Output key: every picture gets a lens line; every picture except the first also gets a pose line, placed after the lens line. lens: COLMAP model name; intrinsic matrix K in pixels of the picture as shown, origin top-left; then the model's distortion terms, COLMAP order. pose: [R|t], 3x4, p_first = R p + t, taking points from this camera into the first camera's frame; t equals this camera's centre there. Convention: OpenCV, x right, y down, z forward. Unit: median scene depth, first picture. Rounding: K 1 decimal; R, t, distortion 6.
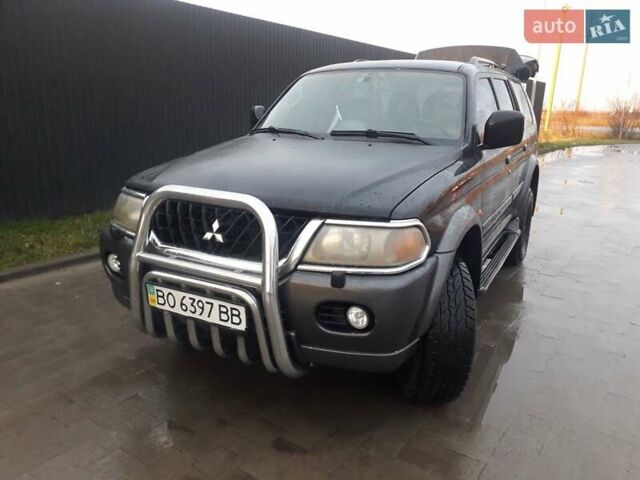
lens RADIAL K [[524.7, 0, 320.0], [0, 524.7, 240.0], [0, 0, 1]] dist [0.006741, 0.004891]
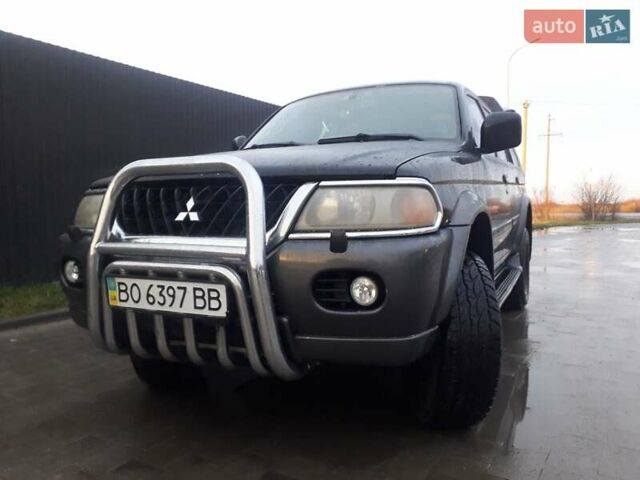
lens RADIAL K [[524.7, 0, 320.0], [0, 524.7, 240.0], [0, 0, 1]] dist [0.006741, 0.004891]
pose [[0.998770, -0.033809, 0.036269, -0.021748], [0.040052, 0.981315, -0.188195, 0.200585], [-0.029228, 0.189416, 0.981462, 0.168459]]
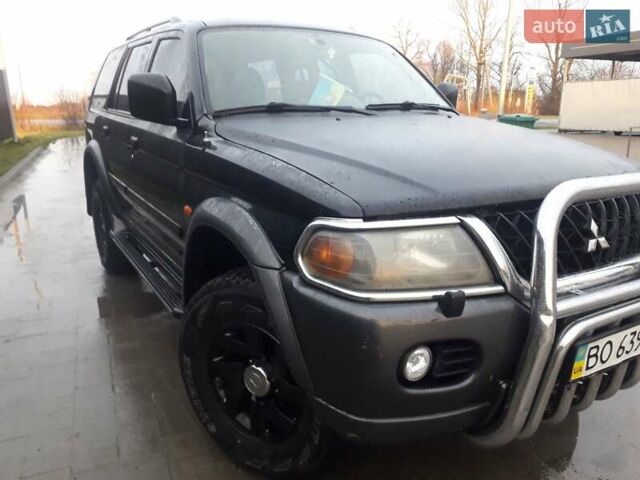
lens RADIAL K [[524.7, 0, 320.0], [0, 524.7, 240.0], [0, 0, 1]] dist [0.006741, 0.004891]
pose [[0.516562, -0.232326, 0.824129, -0.983038], [0.223356, 0.965724, 0.132243, -0.188592], [-0.826605, 0.115763, 0.550748, 0.923368]]
